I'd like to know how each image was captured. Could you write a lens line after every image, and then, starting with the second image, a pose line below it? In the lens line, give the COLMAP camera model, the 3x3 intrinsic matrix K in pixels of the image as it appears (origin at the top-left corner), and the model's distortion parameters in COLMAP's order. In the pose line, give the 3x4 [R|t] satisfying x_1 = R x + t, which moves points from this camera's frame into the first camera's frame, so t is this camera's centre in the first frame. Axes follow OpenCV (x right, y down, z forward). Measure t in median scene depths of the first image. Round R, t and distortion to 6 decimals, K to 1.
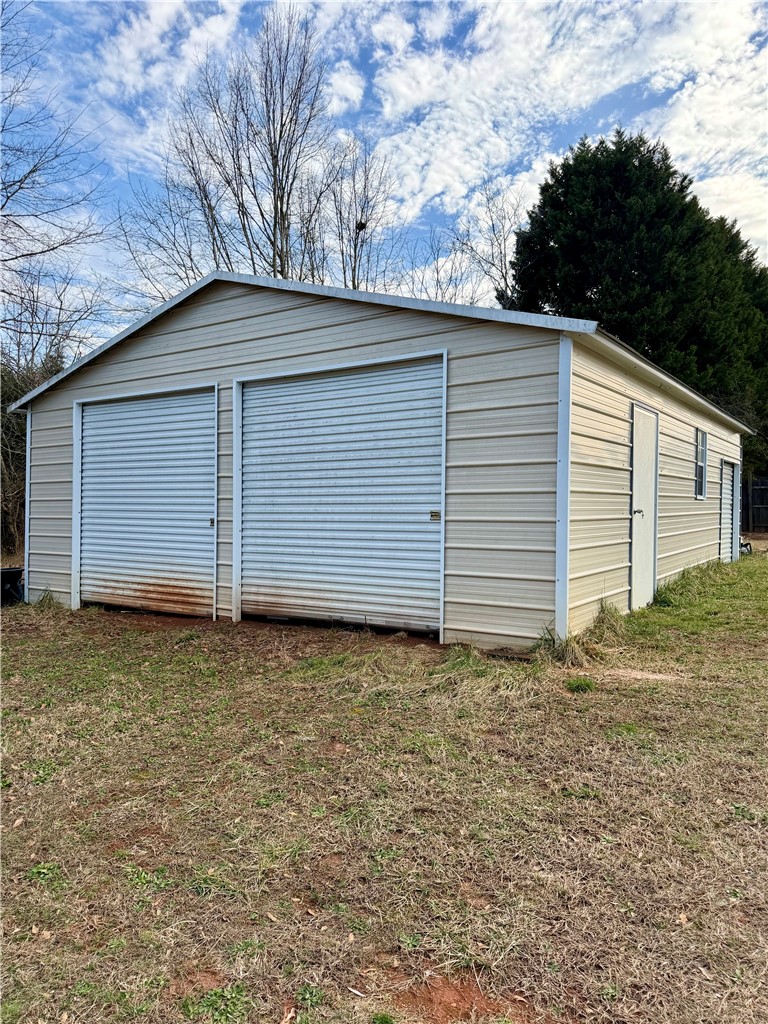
lens RADIAL K [[725.9, 0, 384.0], [0, 725.9, 512.0], [0, 0, 1]] dist [0.083913, -0.101502]
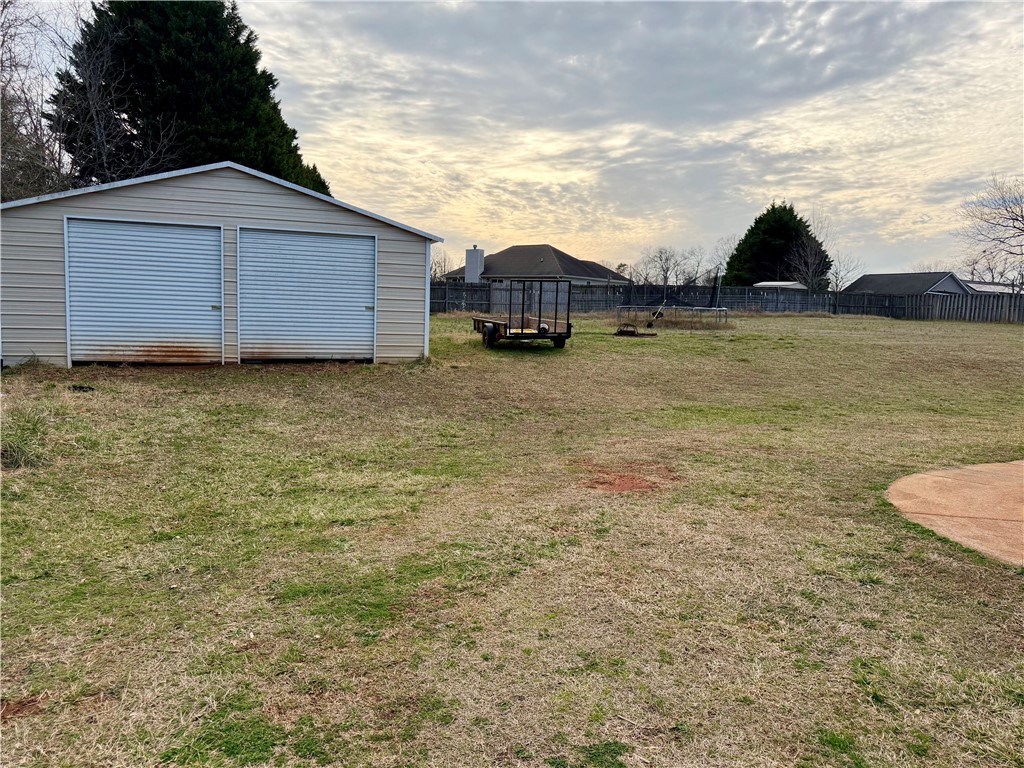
lens RADIAL K [[725.9, 0, 516.8], [0, 725.9, 382.5], [0, 0, 1]] dist [0.083913, -0.101502]
pose [[0.621209, -0.065192, 0.780928, -1.164254], [-0.027750, 0.994079, 0.105061, -0.012097], [-0.783153, -0.086935, 0.615722, -0.629728]]
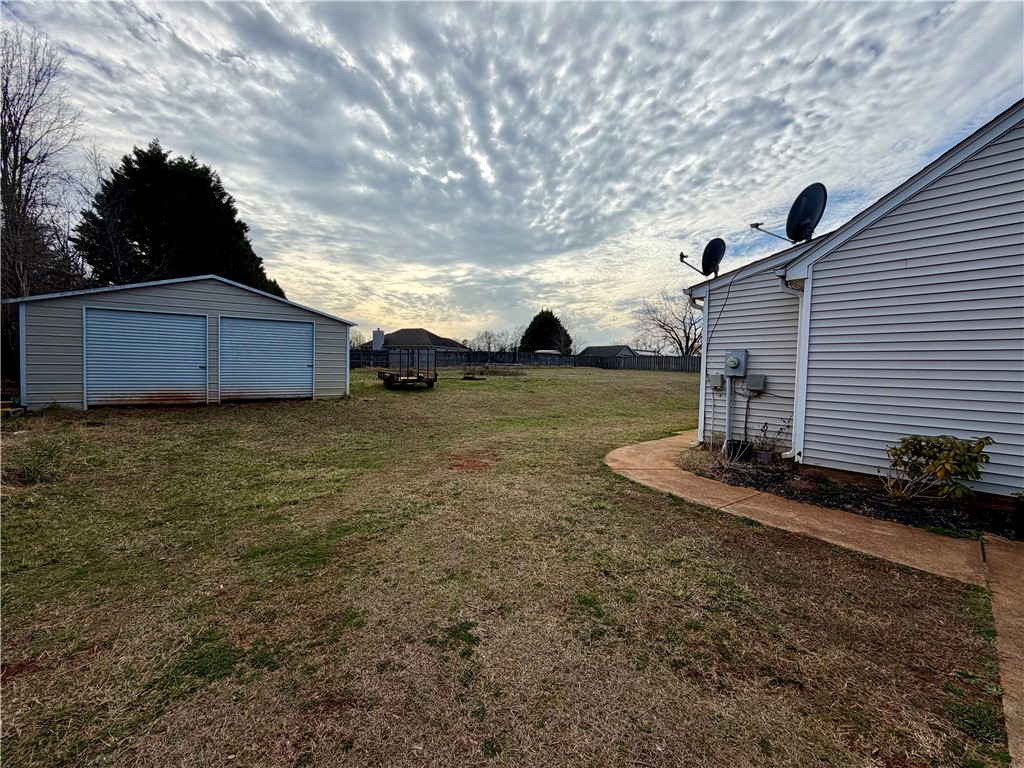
lens RADIAL K [[407.9, 0, 510.4], [0, 407.9, 384.1], [0, 0, 1]] dist [-0.001017, 0.000674]
pose [[0.407942, -0.034897, 0.912341, -1.135170], [-0.017320, 0.998794, 0.045949, -0.012481], [-0.912844, -0.034546, 0.406845, -0.618610]]
